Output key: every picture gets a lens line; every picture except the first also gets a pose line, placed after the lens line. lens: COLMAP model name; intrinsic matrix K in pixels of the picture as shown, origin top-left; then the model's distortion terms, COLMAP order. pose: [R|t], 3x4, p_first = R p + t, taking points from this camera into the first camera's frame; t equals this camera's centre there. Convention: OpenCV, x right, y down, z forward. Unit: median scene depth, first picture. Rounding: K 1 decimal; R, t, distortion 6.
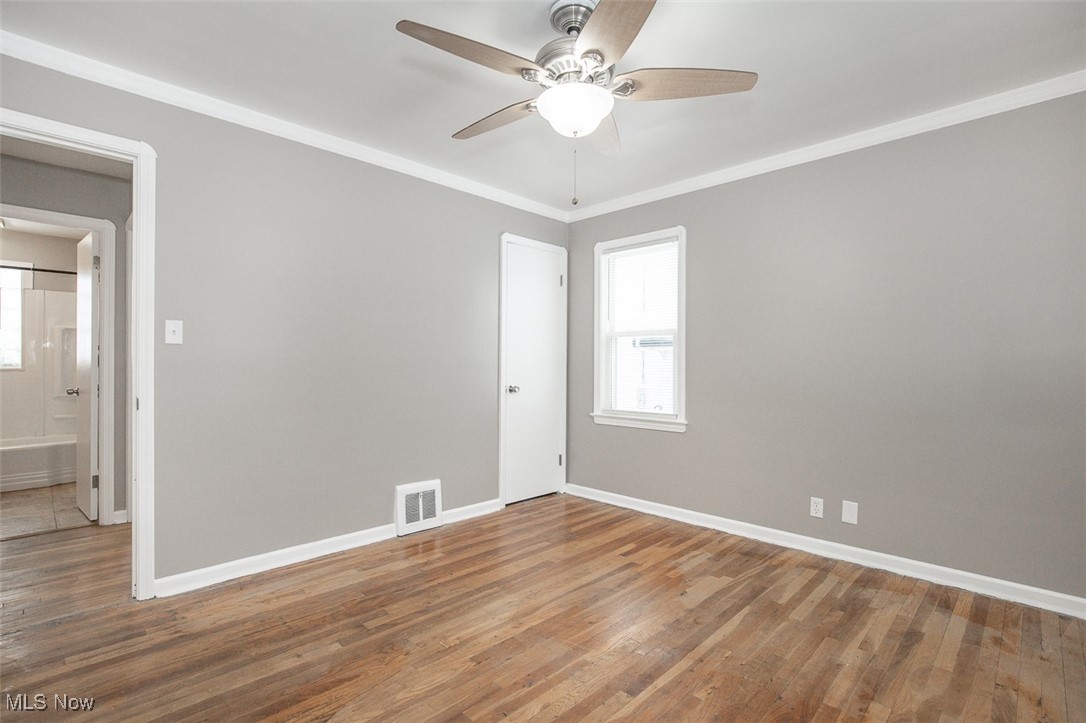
lens RADIAL K [[497.4, 0, 531.7], [0, 497.4, 361.8], [0, 0, 1]] dist [-0.012896, 0.003749]
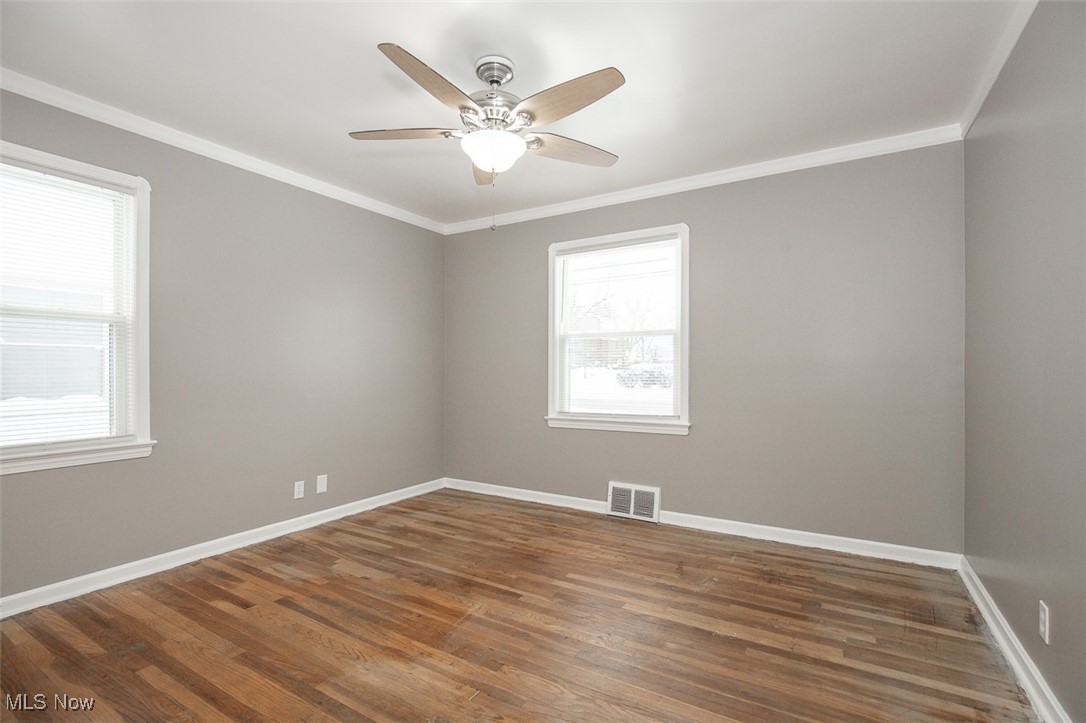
lens RADIAL K [[497.4, 0, 540.7], [0, 497.4, 367.2], [0, 0, 1]] dist [-0.012896, 0.003749]
pose [[-0.237740, 0.000574, 0.971329, -0.786336], [-0.007167, 0.999972, -0.002345, 0.005356], [-0.971302, -0.007519, -0.237729, 0.834357]]
